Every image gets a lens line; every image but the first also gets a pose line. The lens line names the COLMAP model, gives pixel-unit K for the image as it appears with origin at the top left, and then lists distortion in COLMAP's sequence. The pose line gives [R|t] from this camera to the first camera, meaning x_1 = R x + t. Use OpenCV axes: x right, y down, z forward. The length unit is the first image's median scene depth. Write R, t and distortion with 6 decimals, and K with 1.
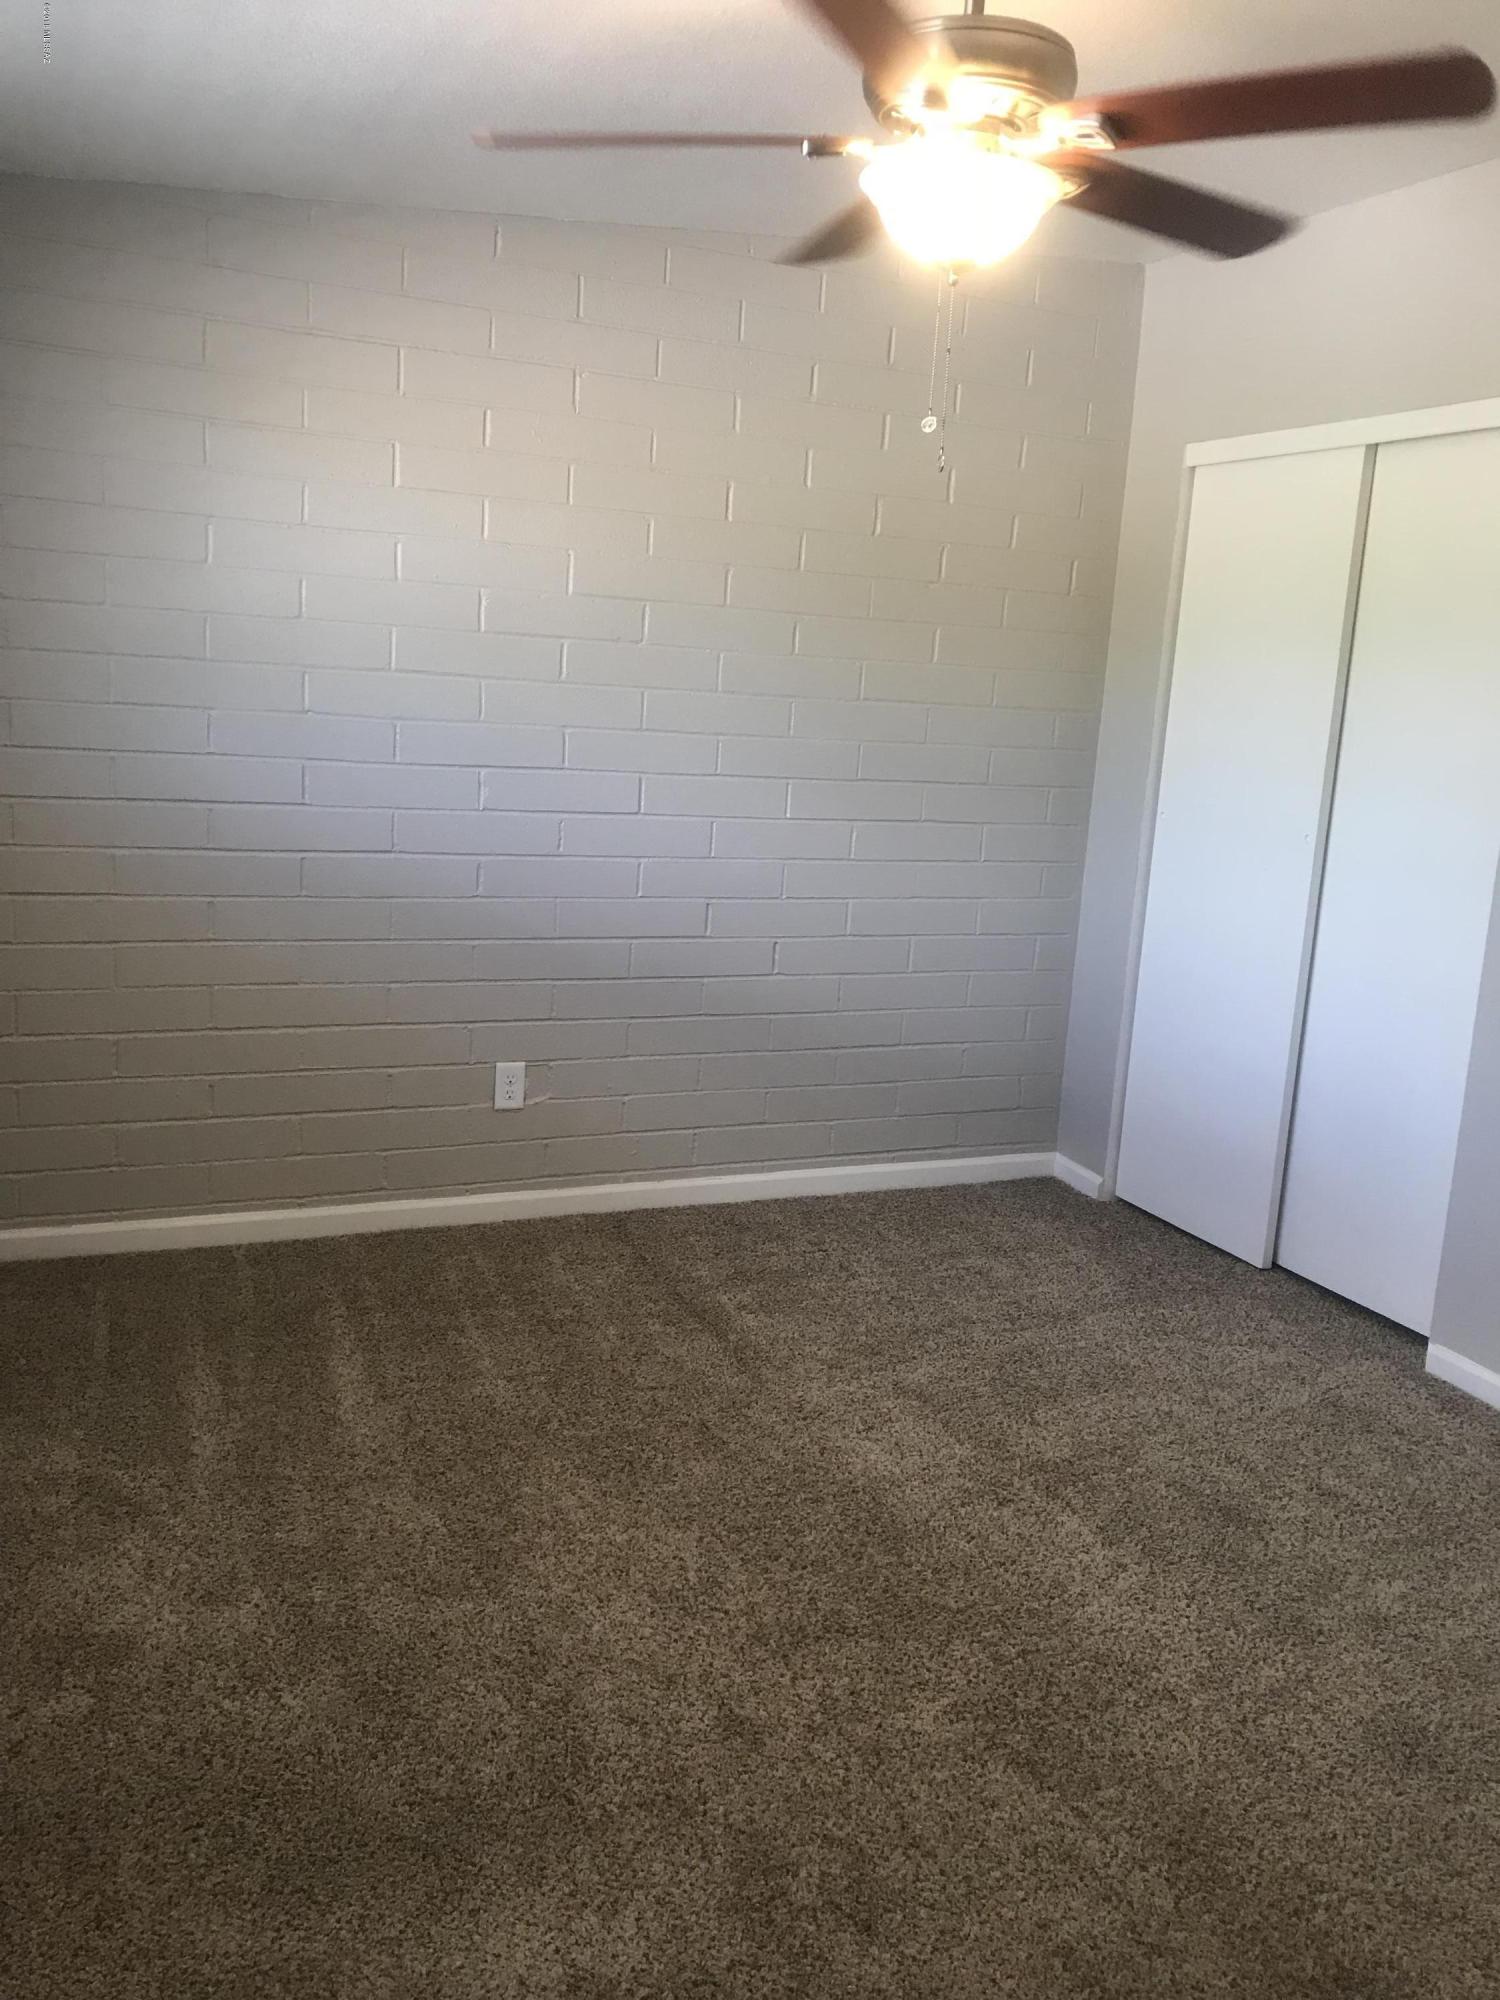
lens RADIAL K [[1623.9, 0, 750.0], [0, 1623.9, 1000.0], [0, 0, 1]] dist [-0.003488, 0.005313]
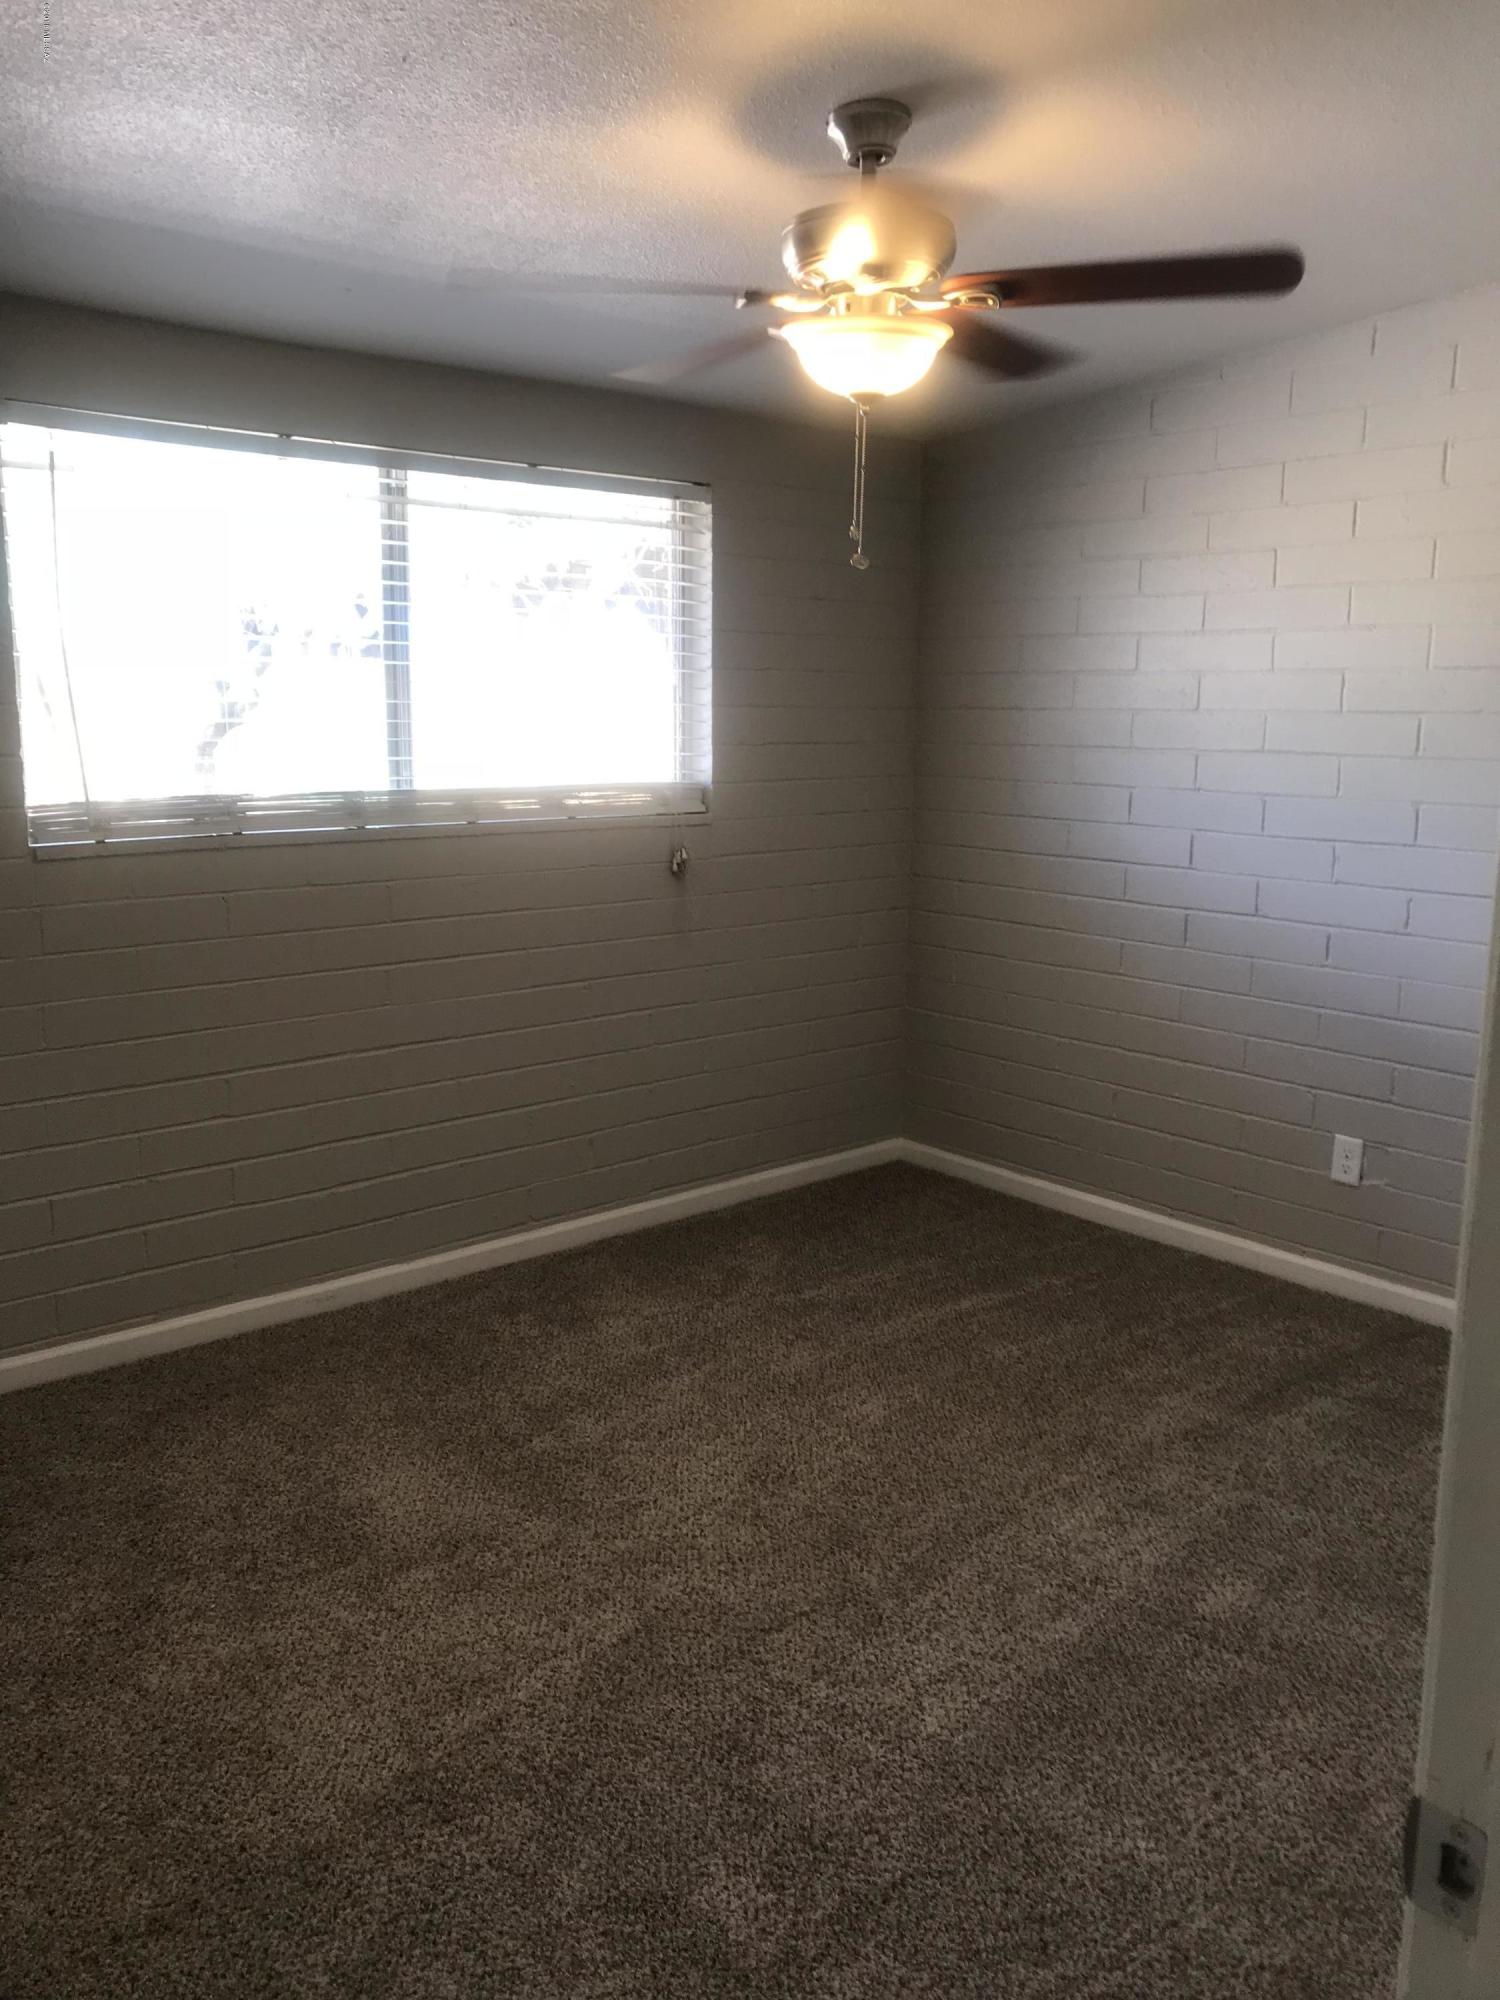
lens RADIAL K [[1623.9, 0, 750.0], [0, 1623.9, 1000.0], [0, 0, 1]] dist [-0.003488, 0.005313]
pose [[0.266870, 0.111981, -0.957205, 0.763666], [-0.175570, 0.982255, 0.065962, -0.049377], [0.947605, 0.150454, 0.281795, 0.386489]]
